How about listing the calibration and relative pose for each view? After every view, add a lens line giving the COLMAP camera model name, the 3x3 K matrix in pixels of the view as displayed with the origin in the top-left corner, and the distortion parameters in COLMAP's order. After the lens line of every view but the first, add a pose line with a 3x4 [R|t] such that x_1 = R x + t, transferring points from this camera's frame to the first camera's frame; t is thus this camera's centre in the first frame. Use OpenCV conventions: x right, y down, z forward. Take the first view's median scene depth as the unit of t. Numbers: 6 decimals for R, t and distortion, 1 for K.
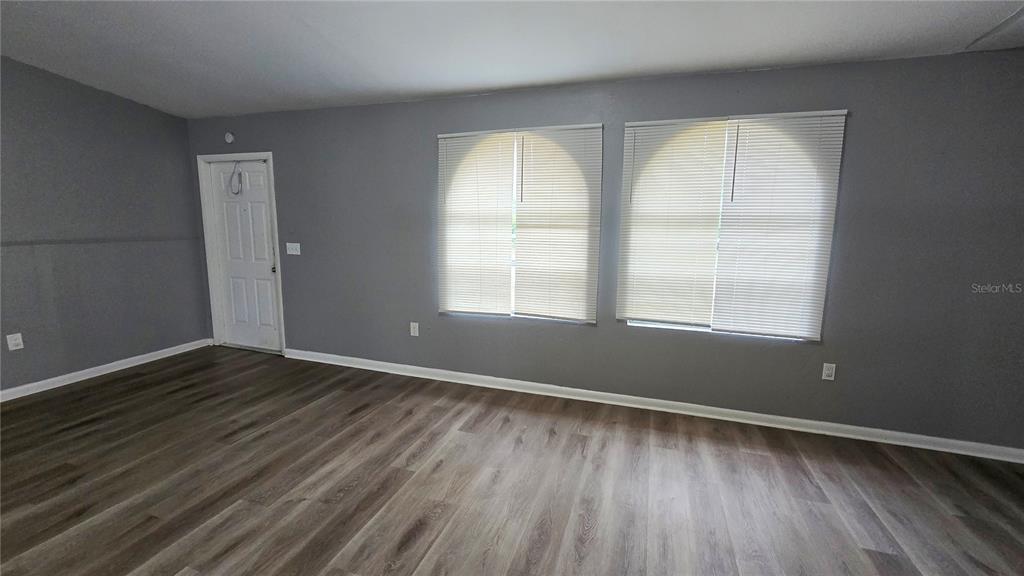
lens RADIAL K [[420.3, 0, 513.8], [0, 420.3, 283.7], [0, 0, 1]] dist [-0.003997, 0.000081]
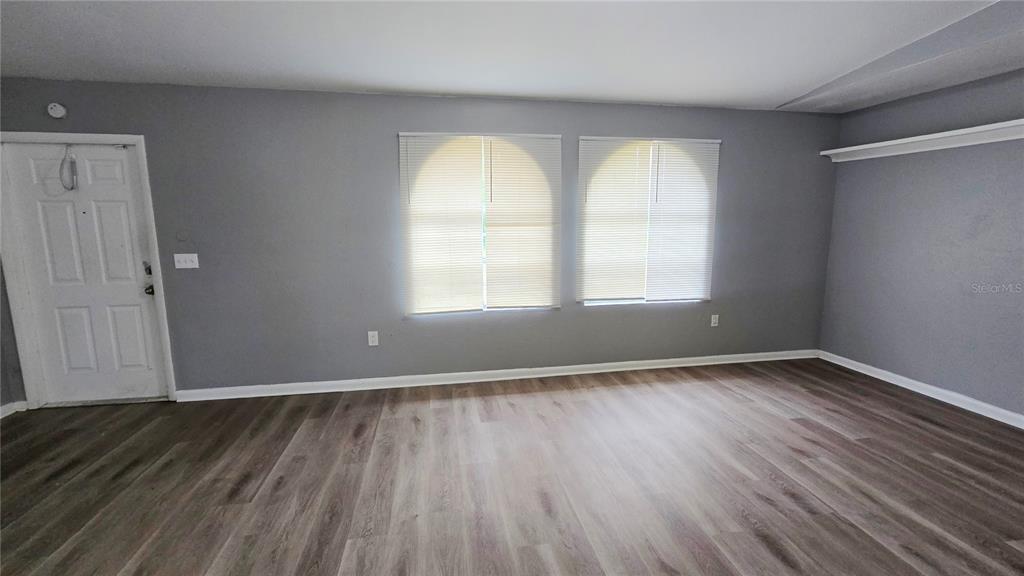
lens RADIAL K [[431.8, 0, 510.7], [0, 431.8, 283.4], [0, 0, 1]] dist [-0.004002, -0.000561]
pose [[0.880033, -0.088456, 0.466601, -0.485417], [0.085928, 0.995942, 0.026740, -0.015065], [-0.467073, 0.016562, 0.884063, 0.012959]]
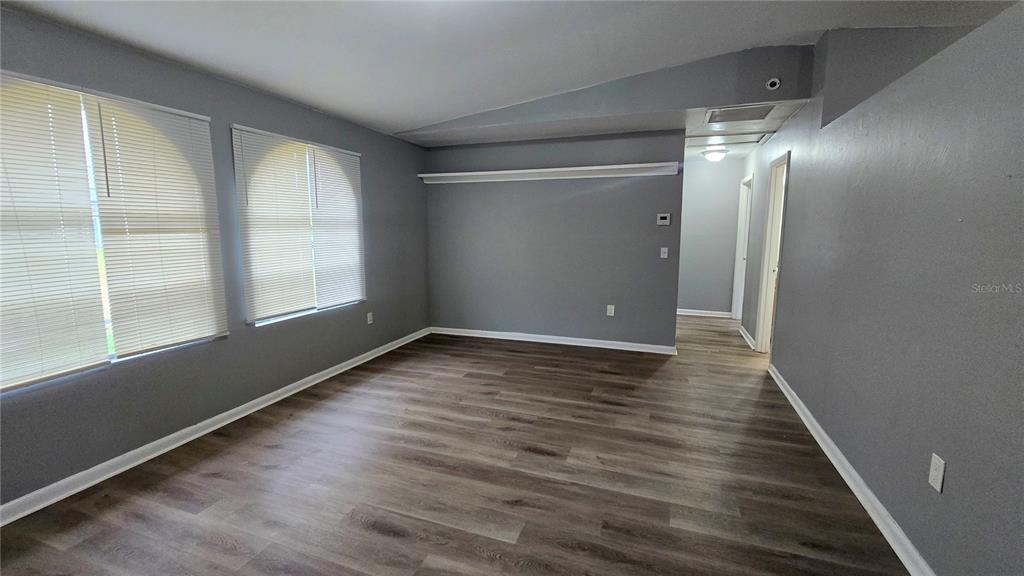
lens RADIAL K [[422.5, 0, 509.5], [0, 422.5, 281.5], [0, 0, 1]] dist [-0.002156, -0.000450]
pose [[0.031050, -0.139961, 0.989670, -0.700572], [0.146225, 0.980131, 0.134024, -0.054556], [-0.988764, 0.140553, 0.050899, 0.337827]]
